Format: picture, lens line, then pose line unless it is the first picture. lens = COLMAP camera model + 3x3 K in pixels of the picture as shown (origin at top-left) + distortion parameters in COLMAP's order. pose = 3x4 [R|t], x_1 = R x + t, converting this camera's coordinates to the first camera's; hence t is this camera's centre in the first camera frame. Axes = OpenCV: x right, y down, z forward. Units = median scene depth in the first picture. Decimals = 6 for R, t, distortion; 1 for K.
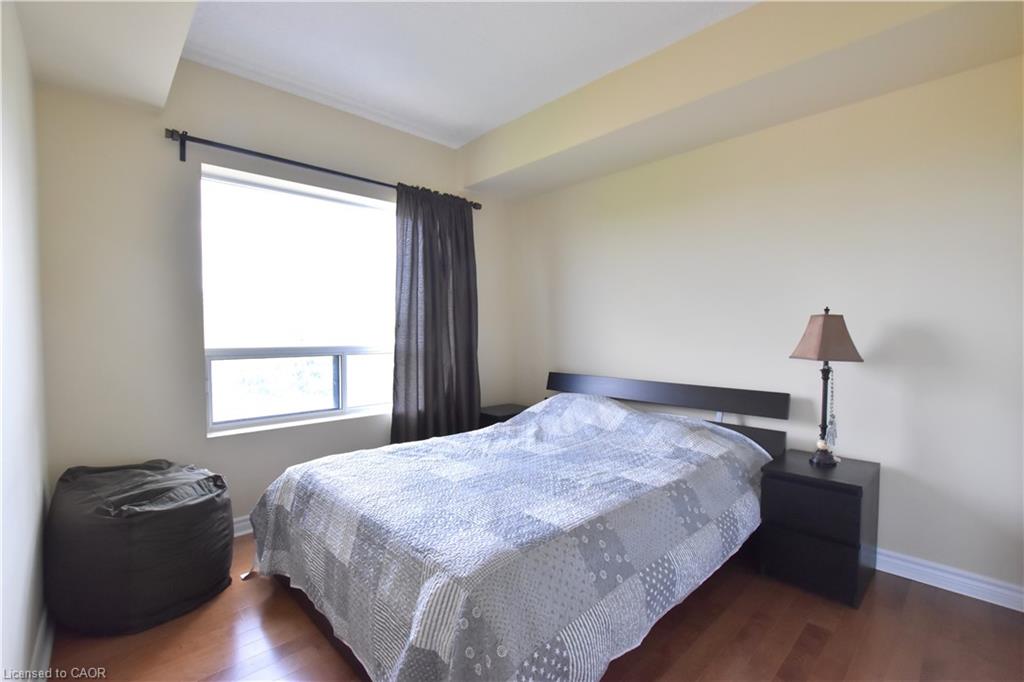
lens RADIAL K [[451.6, 0, 514.2], [0, 451.6, 340.6], [0, 0, 1]] dist [-0.028008, 0.001965]
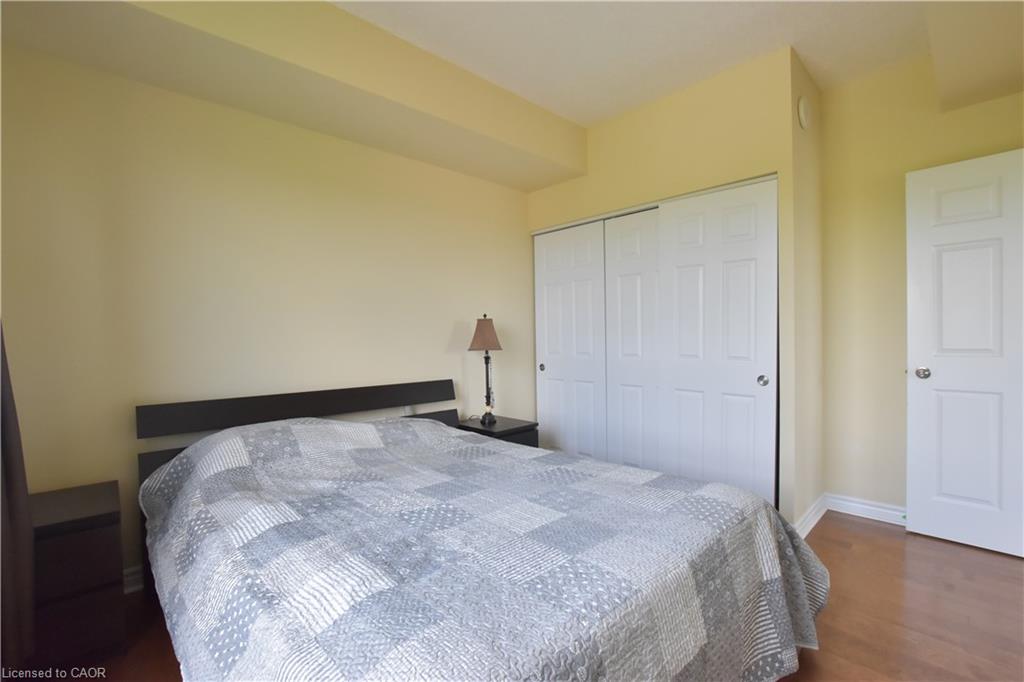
lens RADIAL K [[451.6, 0, 514.1], [0, 451.6, 339.1], [0, 0, 1]] dist [-0.028008, 0.001965]
pose [[-0.010702, 0.001018, 0.999942, -0.750637], [0.032585, 0.999469, -0.000669, 0.011920], [-0.999412, 0.032576, -0.010729, 0.918284]]
